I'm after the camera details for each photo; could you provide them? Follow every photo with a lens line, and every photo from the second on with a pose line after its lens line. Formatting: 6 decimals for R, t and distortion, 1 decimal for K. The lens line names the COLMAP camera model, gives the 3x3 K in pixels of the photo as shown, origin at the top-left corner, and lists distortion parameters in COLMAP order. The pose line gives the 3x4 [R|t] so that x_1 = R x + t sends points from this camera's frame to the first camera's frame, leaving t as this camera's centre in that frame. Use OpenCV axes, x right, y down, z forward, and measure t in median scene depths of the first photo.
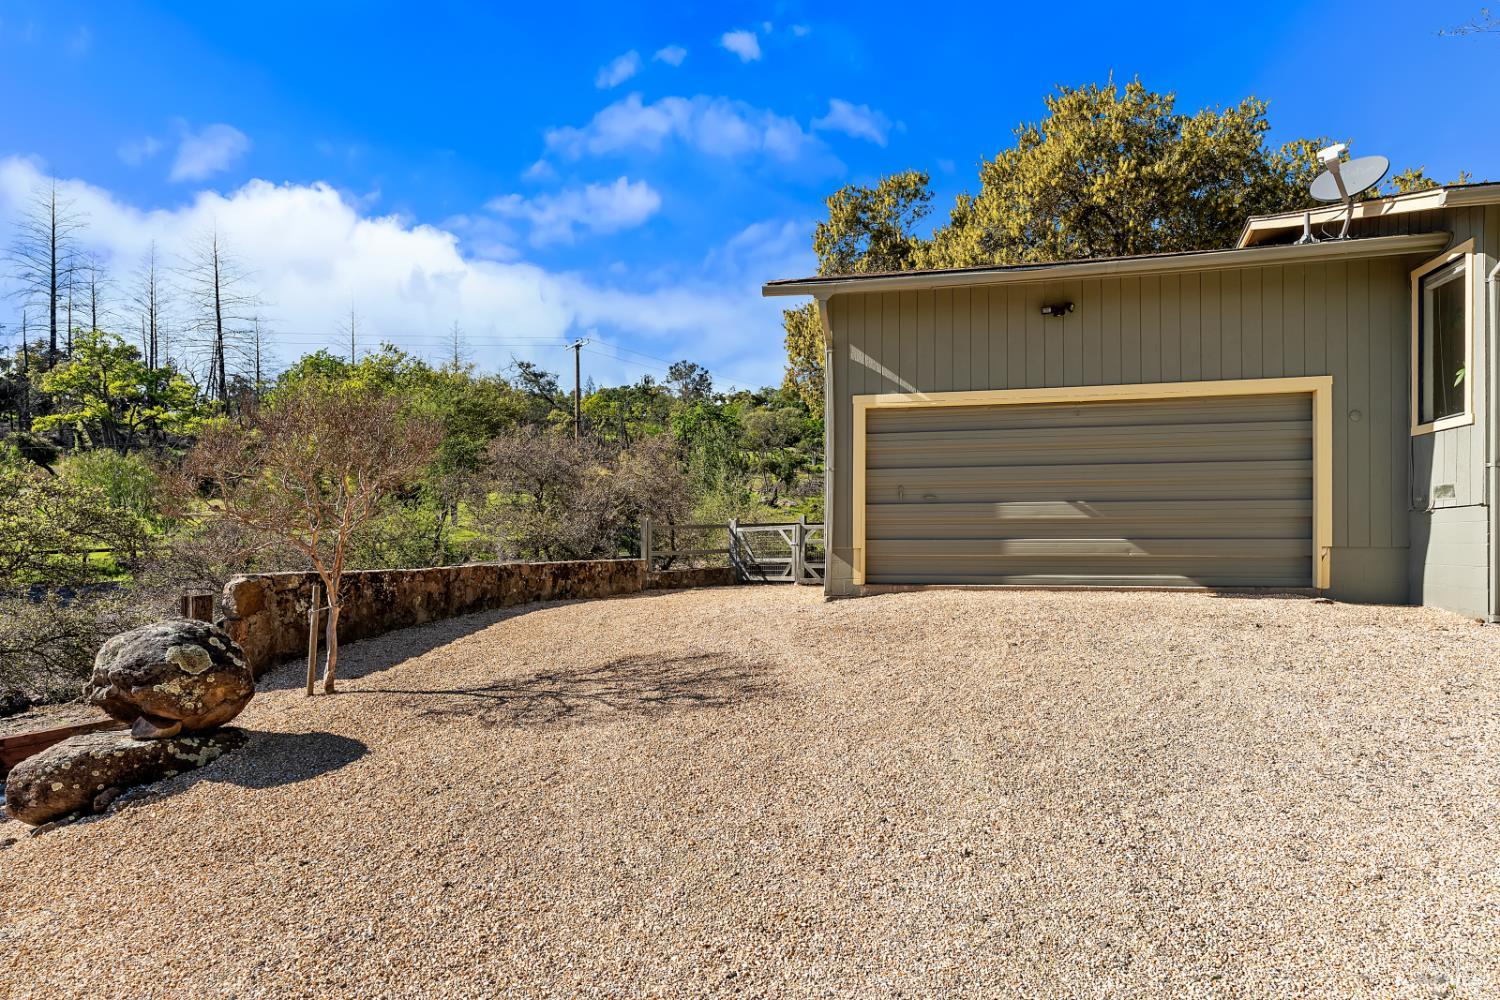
lens RADIAL K [[832.0, 0, 754.8], [0, 832.0, 539.0], [0, 0, 1]] dist [-0.005029, -0.000801]
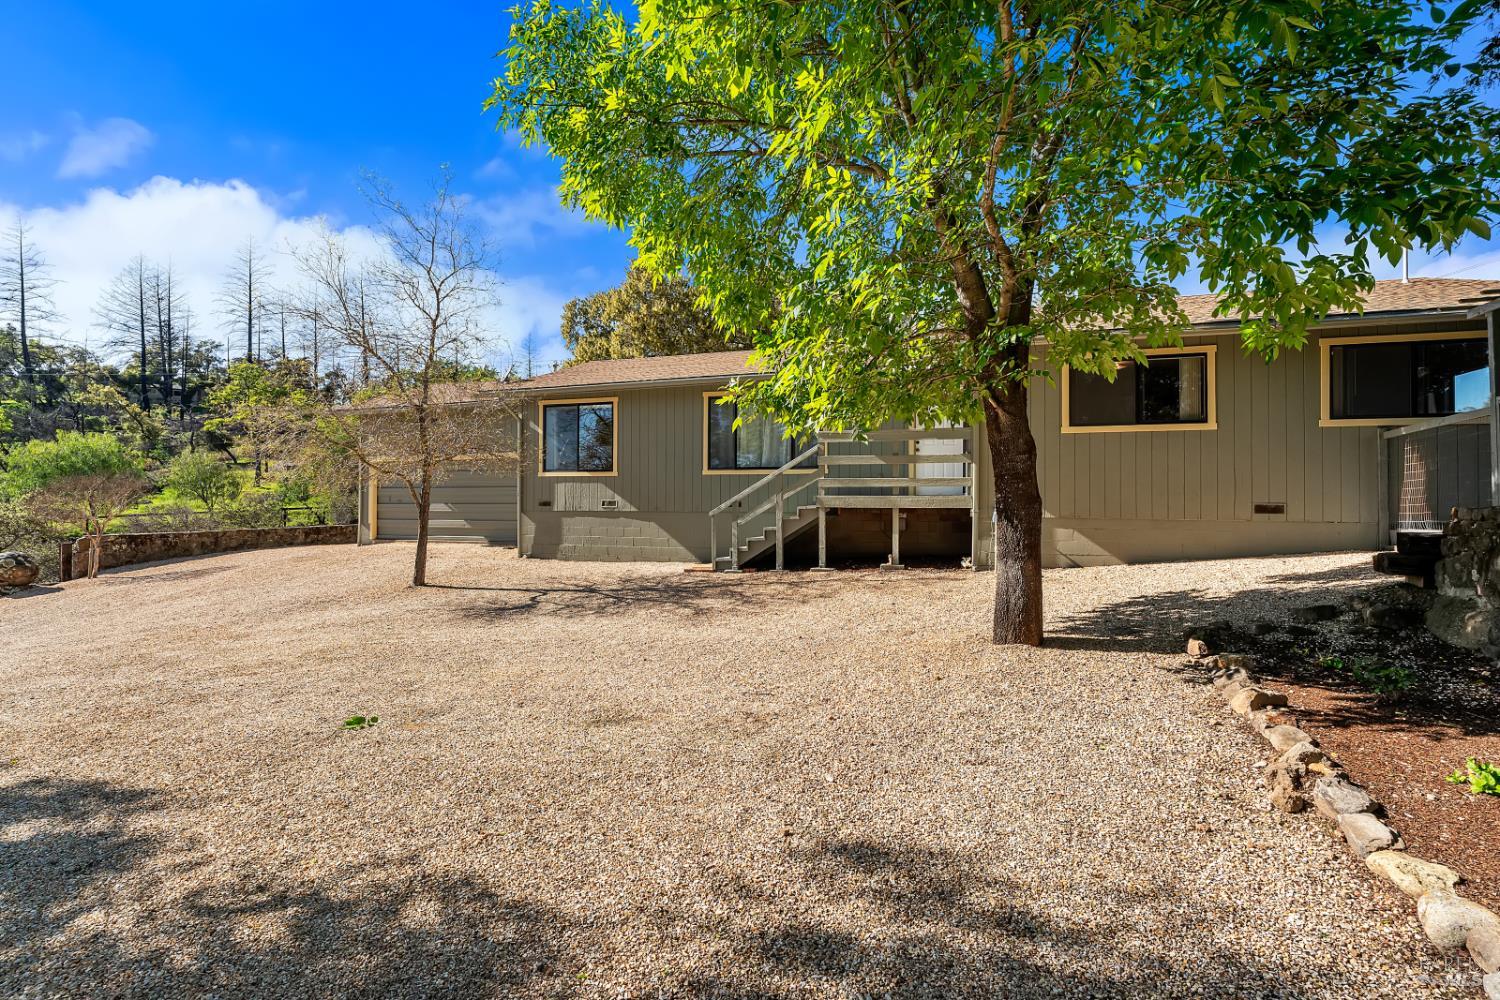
lens RADIAL K [[674.5, 0, 749.0], [0, 674.5, 496.5], [0, 0, 1]] dist [-0.001949, 0.000708]
pose [[0.993628, -0.002275, -0.112689, 1.451356], [0.003081, 0.999971, 0.006979, -0.077054], [0.112670, -0.007282, 0.993606, -0.771975]]
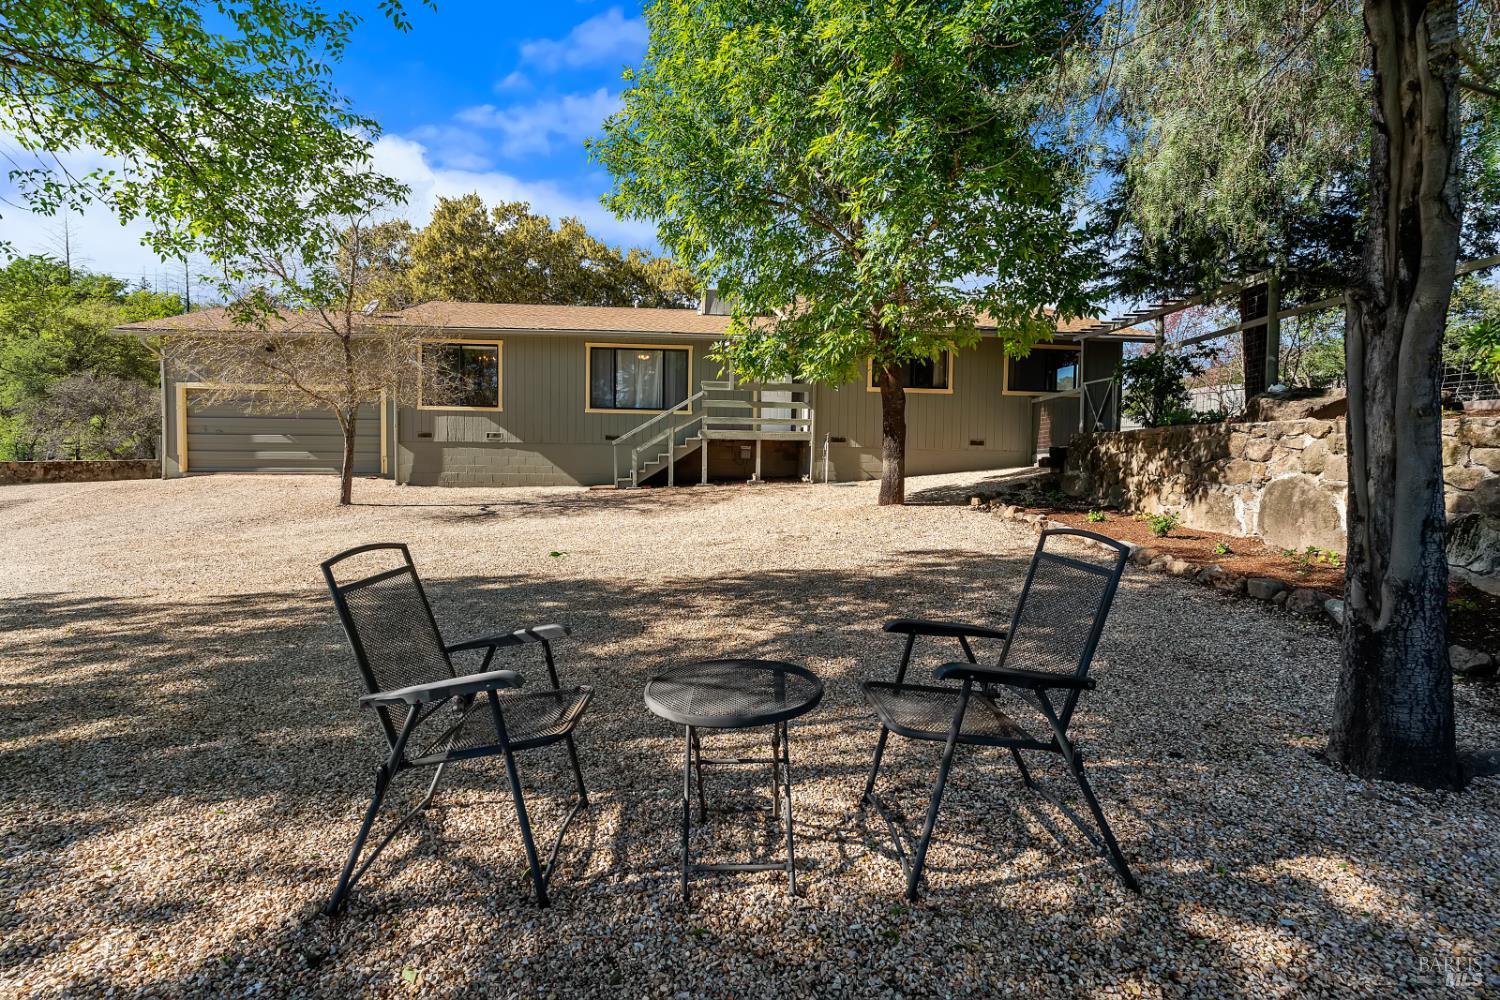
lens RADIAL K [[670.1, 0, 744.1], [0, 670.1, 490.1], [0, 0, 1]] dist [-0.007385, 0.000650]
pose [[0.956647, -0.005238, 0.291203, 1.067373], [-0.014191, 0.997812, 0.064569, -0.031137], [-0.290904, -0.065902, 0.954480, -1.119767]]
